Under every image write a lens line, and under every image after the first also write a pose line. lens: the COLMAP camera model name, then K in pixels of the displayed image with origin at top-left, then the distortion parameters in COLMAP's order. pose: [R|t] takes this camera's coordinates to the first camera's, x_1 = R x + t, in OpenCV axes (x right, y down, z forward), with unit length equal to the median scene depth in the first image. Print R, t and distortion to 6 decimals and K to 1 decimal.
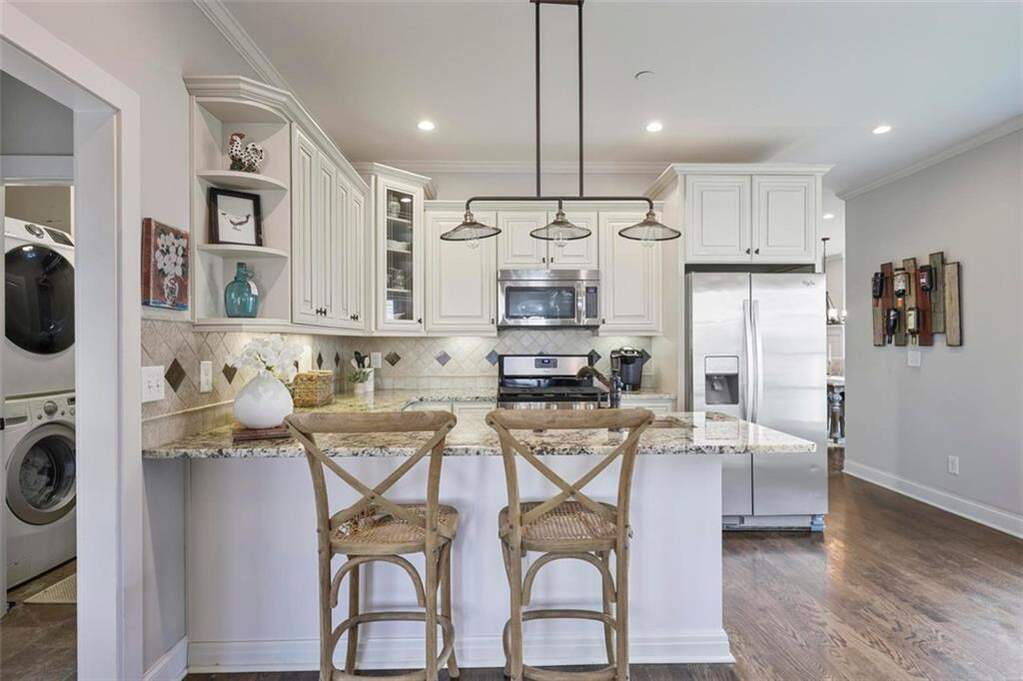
lens RADIAL K [[518.3, 0, 517.4], [0, 518.3, 350.5], [0, 0, 1]] dist [0.001600, -0.000285]
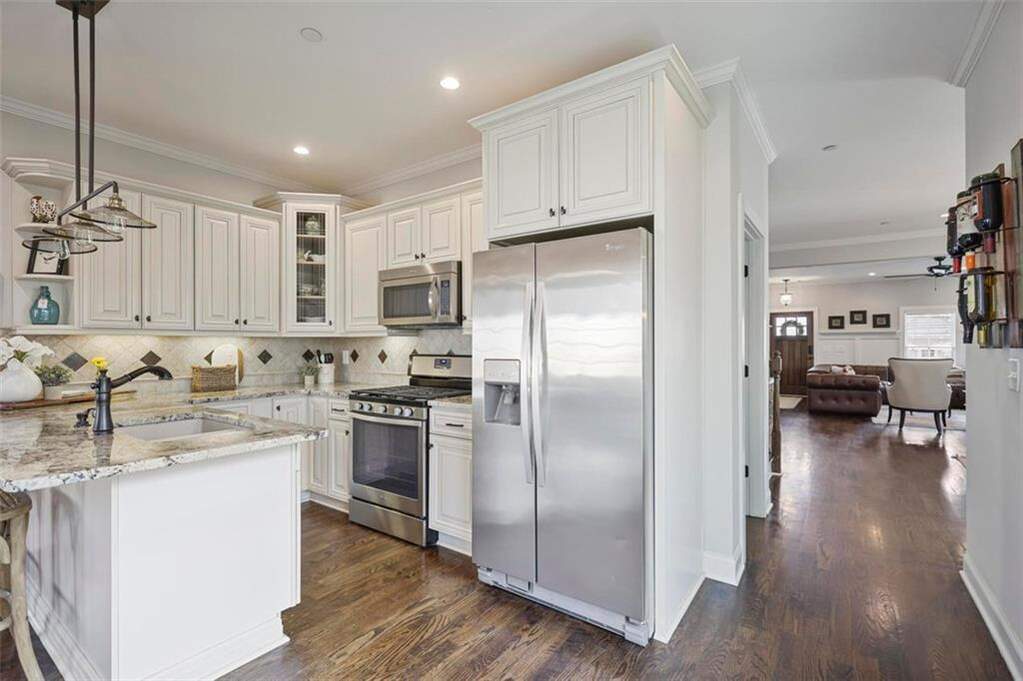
lens RADIAL K [[462.1, 0, 516.4], [0, 462.1, 342.4], [0, 0, 1]] dist [0.005447, 0.000547]
pose [[0.800442, -0.001155, -0.599410, 0.717760], [-0.008750, 0.999869, -0.013612, -0.004069], [0.599347, 0.016140, 0.800327, 0.425867]]
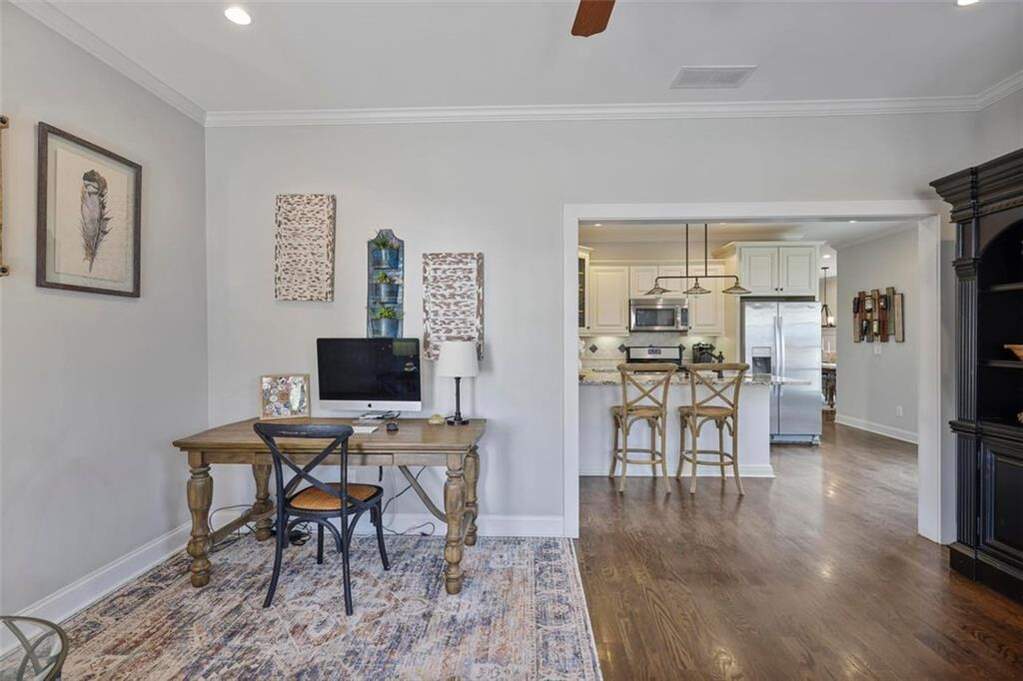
lens RADIAL K [[462.1, 0, 513.8], [0, 462.1, 347.9], [0, 0, 1]] dist [0.005447, 0.000547]
pose [[0.997763, 0.002947, -0.066790, -0.332520], [-0.002831, 0.999994, 0.001845, 0.011375], [0.066795, -0.001652, 0.997765, -0.620701]]
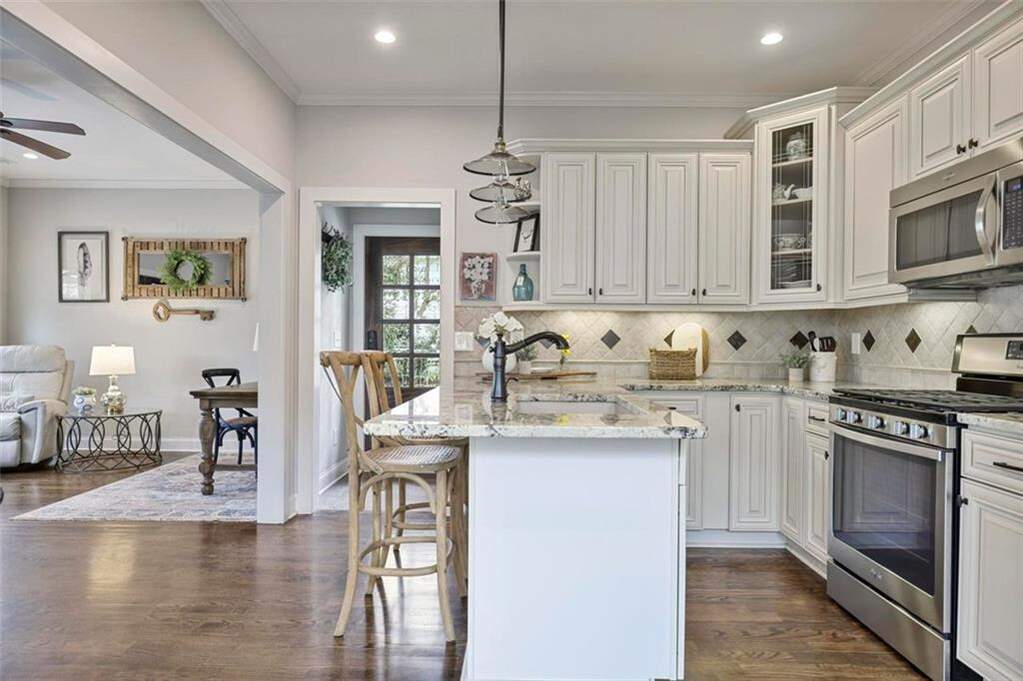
lens RADIAL K [[617.5, 0, 513.4], [0, 617.5, 344.1], [0, 0, 1]] dist [-0.000755, 0.001757]
pose [[-0.031138, 0.005620, -0.999499, 0.685247], [-0.019662, 0.999787, 0.006234, 0.026324], [0.999322, 0.019846, -0.031021, 0.577692]]
